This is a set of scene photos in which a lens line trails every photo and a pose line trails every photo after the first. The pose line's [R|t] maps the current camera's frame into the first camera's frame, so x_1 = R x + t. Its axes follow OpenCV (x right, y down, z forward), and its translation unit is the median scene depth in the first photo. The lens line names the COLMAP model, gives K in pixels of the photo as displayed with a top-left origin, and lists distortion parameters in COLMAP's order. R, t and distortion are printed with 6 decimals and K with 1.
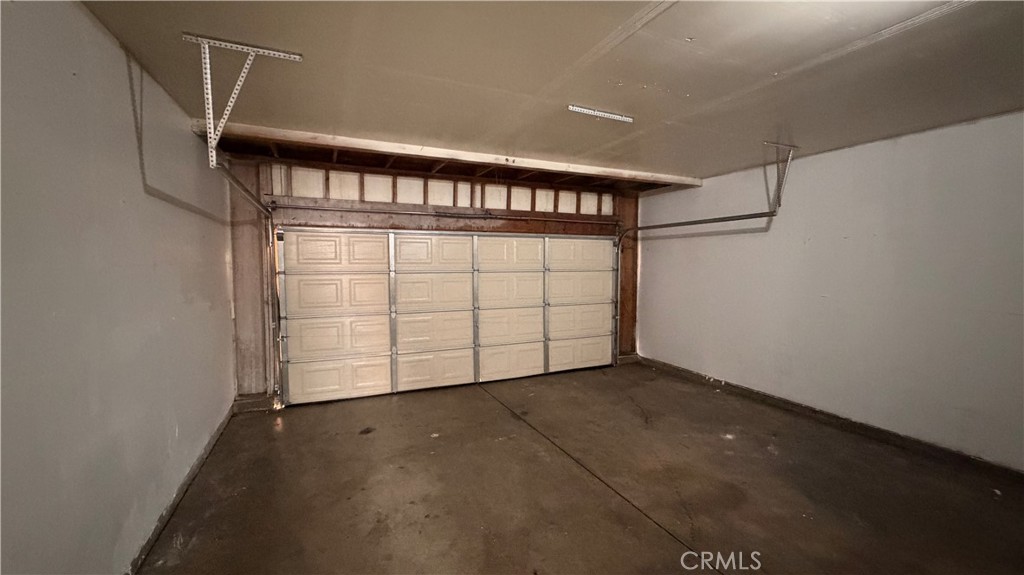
lens RADIAL K [[408.8, 0, 510.6], [0, 408.8, 289.3], [0, 0, 1]] dist [0.000474, 0.000470]
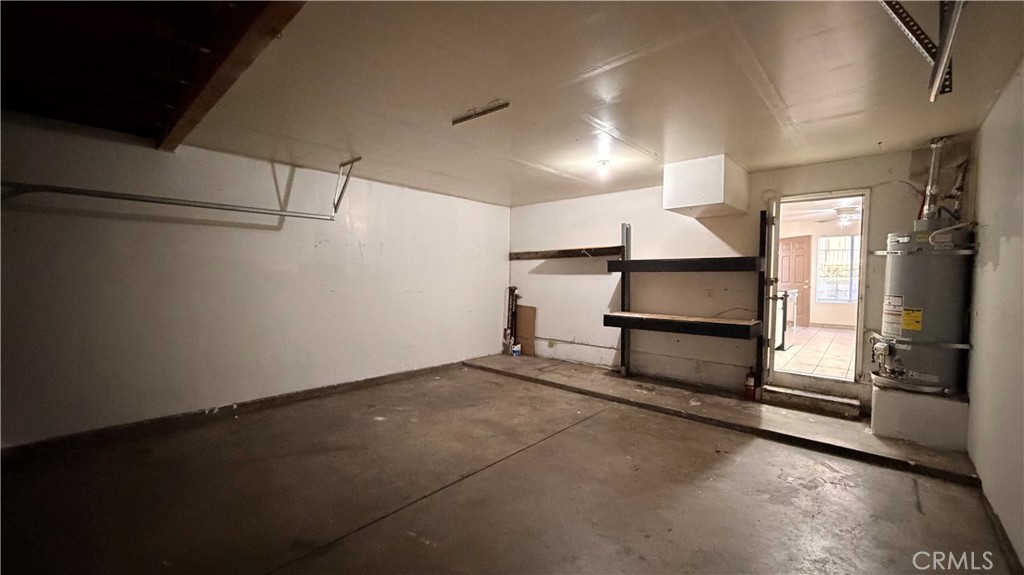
lens RADIAL K [[408.8, 0, 510.2], [0, 408.8, 288.2], [0, 0, 1]] dist [0.000474, 0.000470]
pose [[-0.390254, -0.037193, 0.919956, -0.504369], [0.050792, 0.996793, 0.061846, -0.036228], [-0.919305, 0.070862, -0.387113, 0.884886]]
